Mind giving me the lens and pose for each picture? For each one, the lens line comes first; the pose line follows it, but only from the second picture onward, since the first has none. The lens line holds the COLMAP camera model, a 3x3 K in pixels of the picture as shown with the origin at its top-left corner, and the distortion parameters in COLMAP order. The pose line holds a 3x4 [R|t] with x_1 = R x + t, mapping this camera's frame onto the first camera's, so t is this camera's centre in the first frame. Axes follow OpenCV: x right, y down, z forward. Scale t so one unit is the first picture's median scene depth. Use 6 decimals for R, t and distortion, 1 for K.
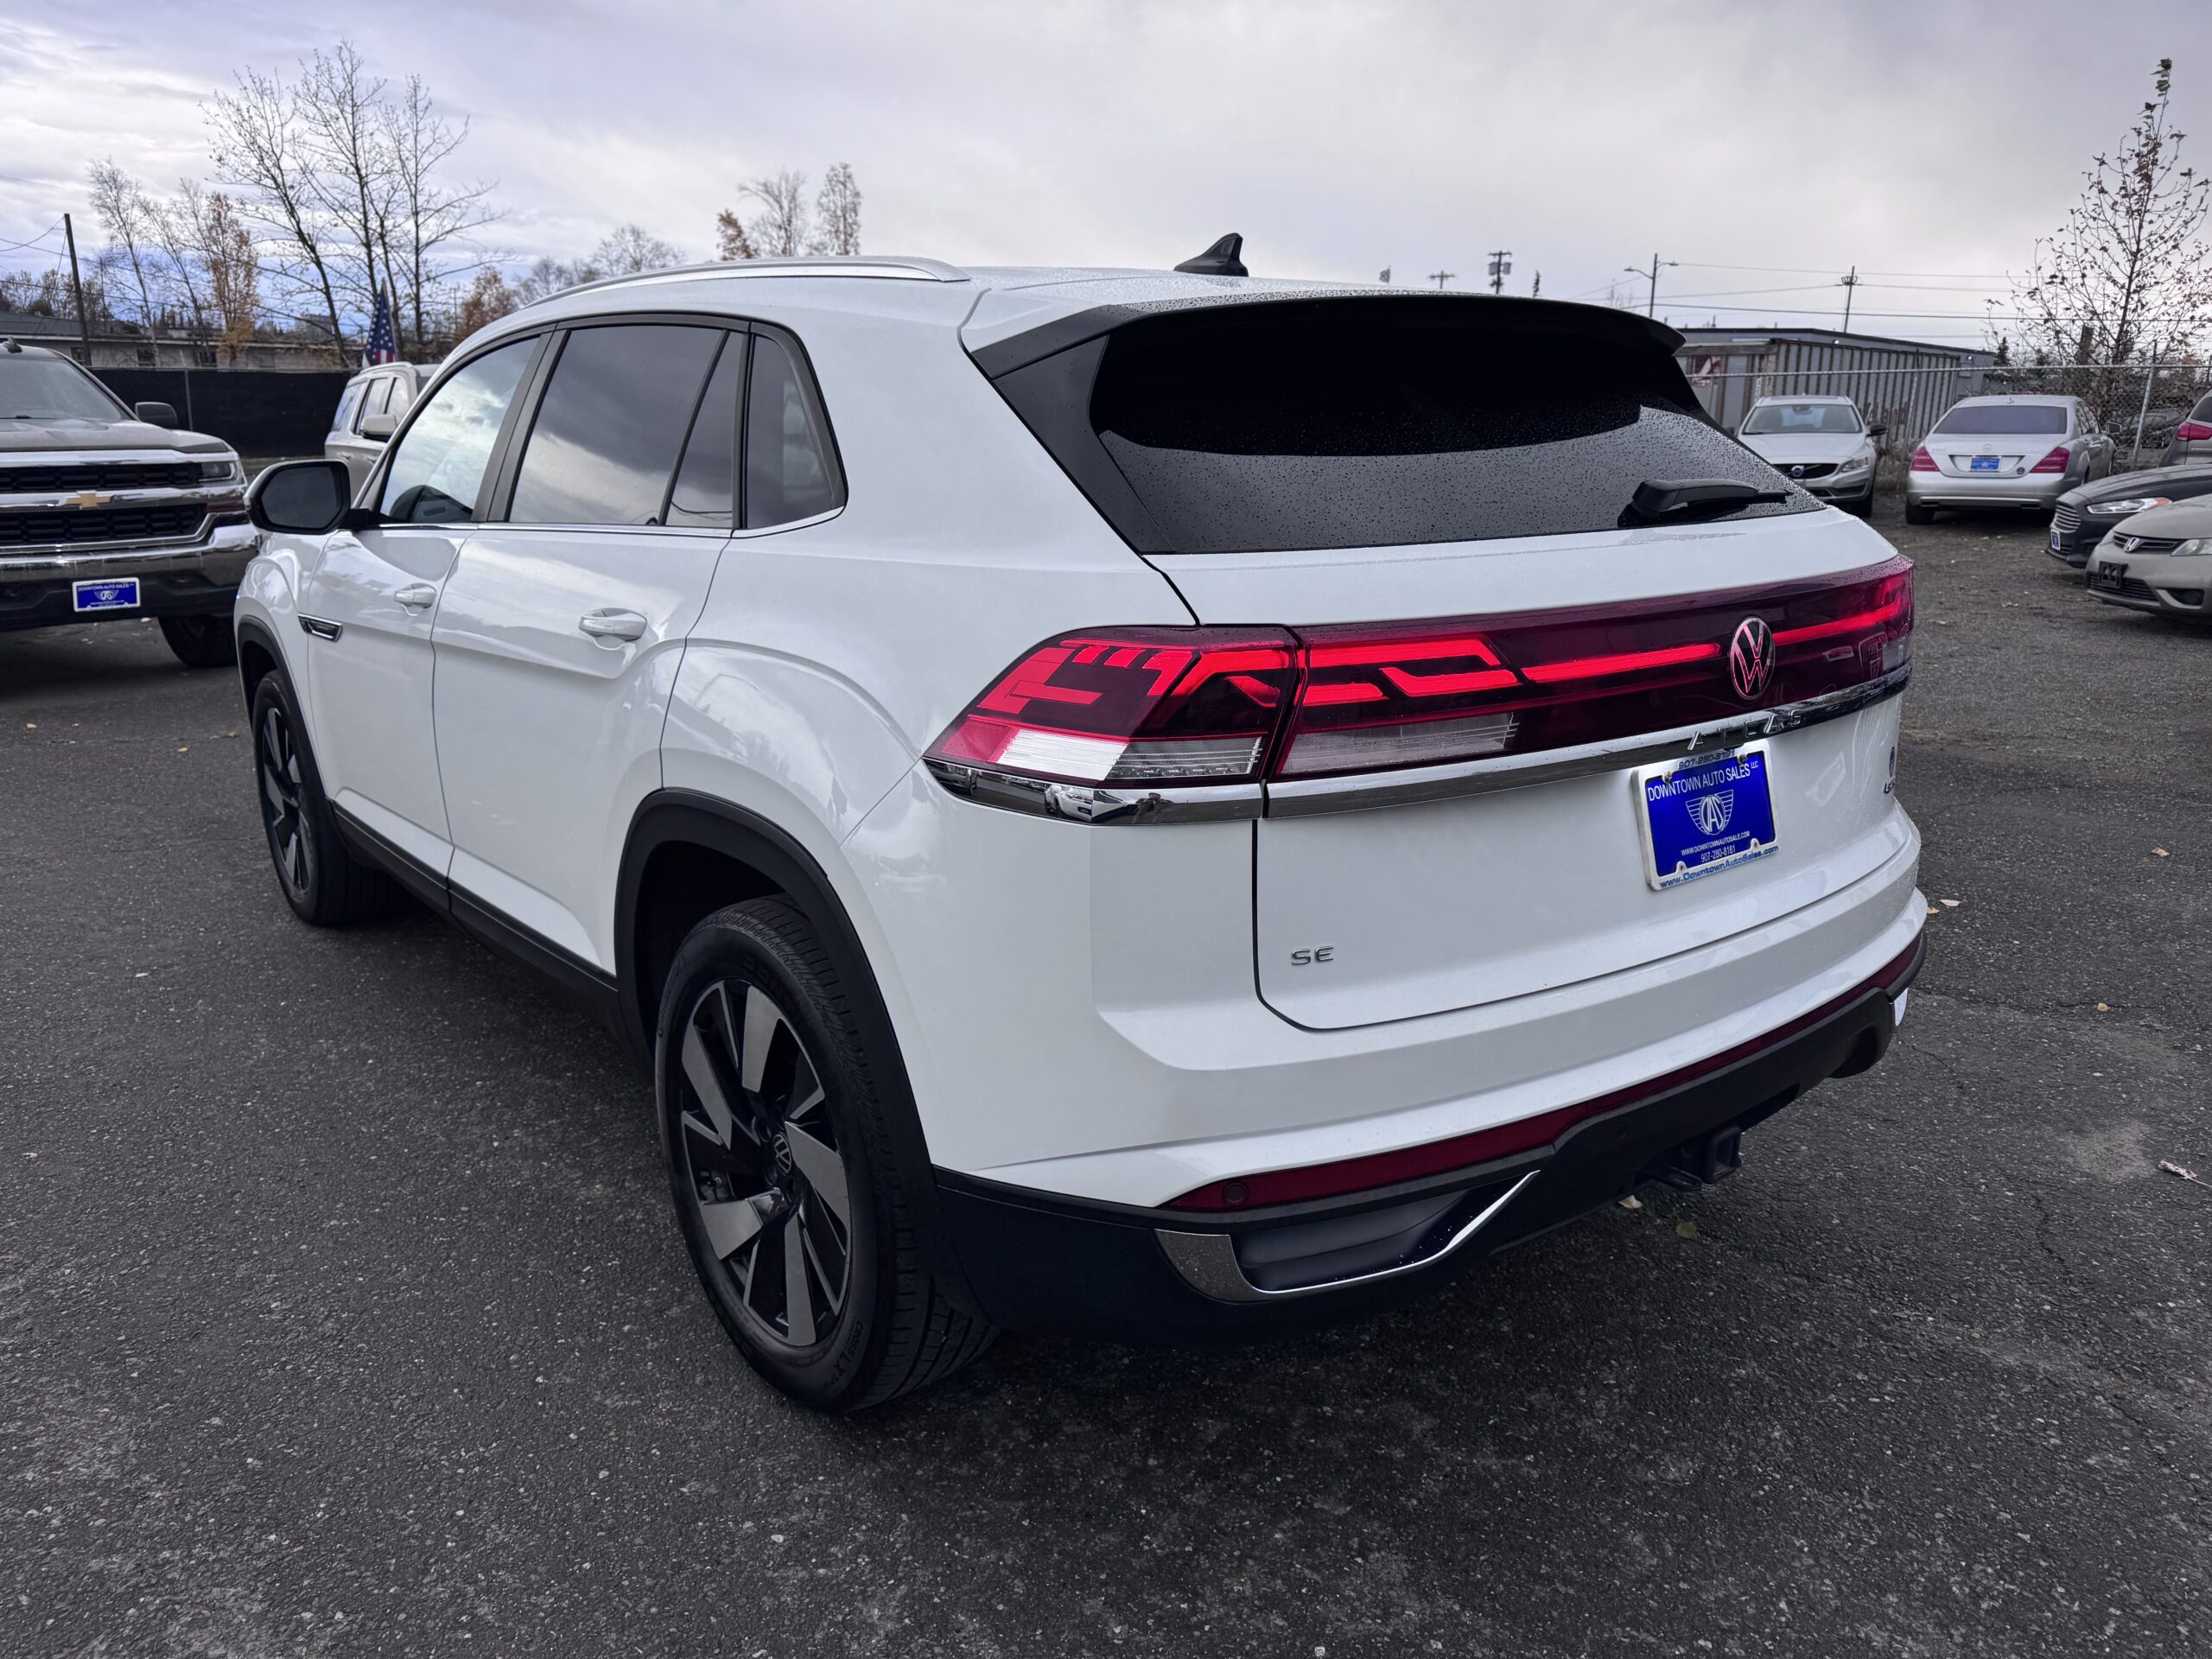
lens RADIAL K [[1581.9, 0, 1101.5], [0, 1581.9, 848.3], [0, 0, 1]] dist [0.040339, -0.043379]
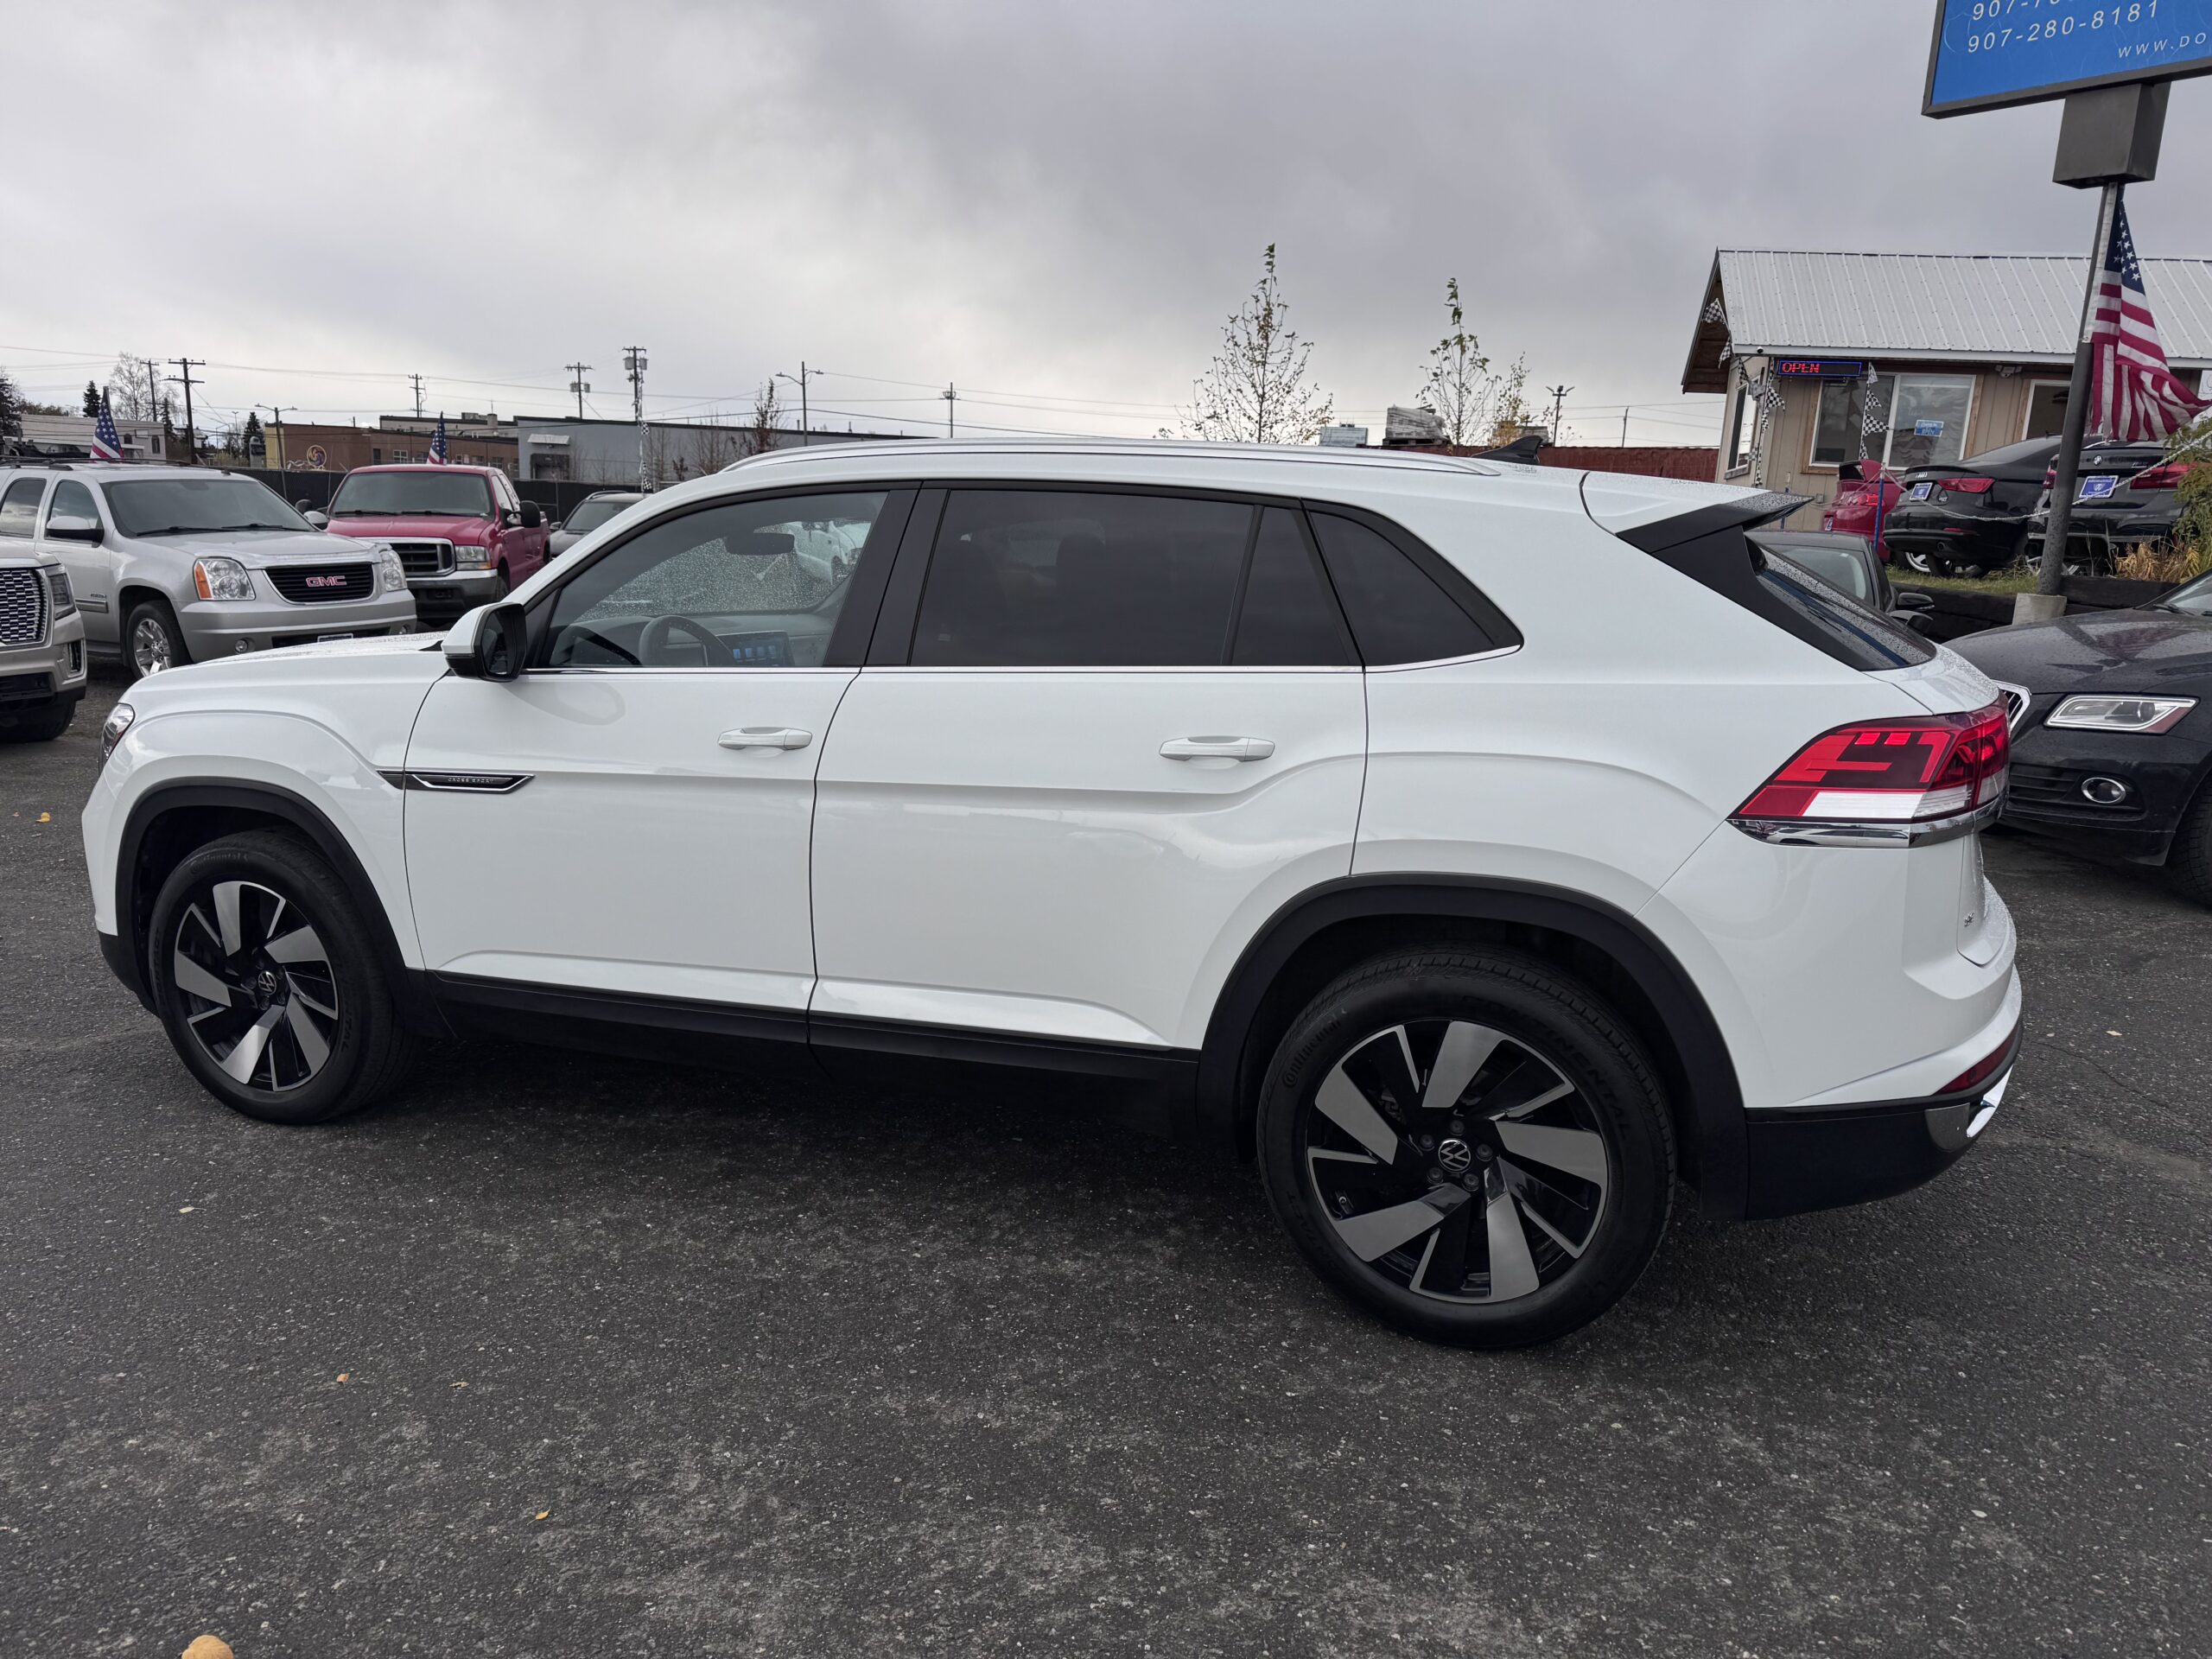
lens RADIAL K [[1581.9, 0, 1101.3], [0, 1581.9, 846.8], [0, 0, 1]] dist [0.040339, -0.043379]
pose [[0.857183, -0.098157, 0.505572, -0.641624], [0.125170, 0.991941, -0.019636, -0.036514], [-0.499570, 0.080114, 0.862561, 0.022429]]
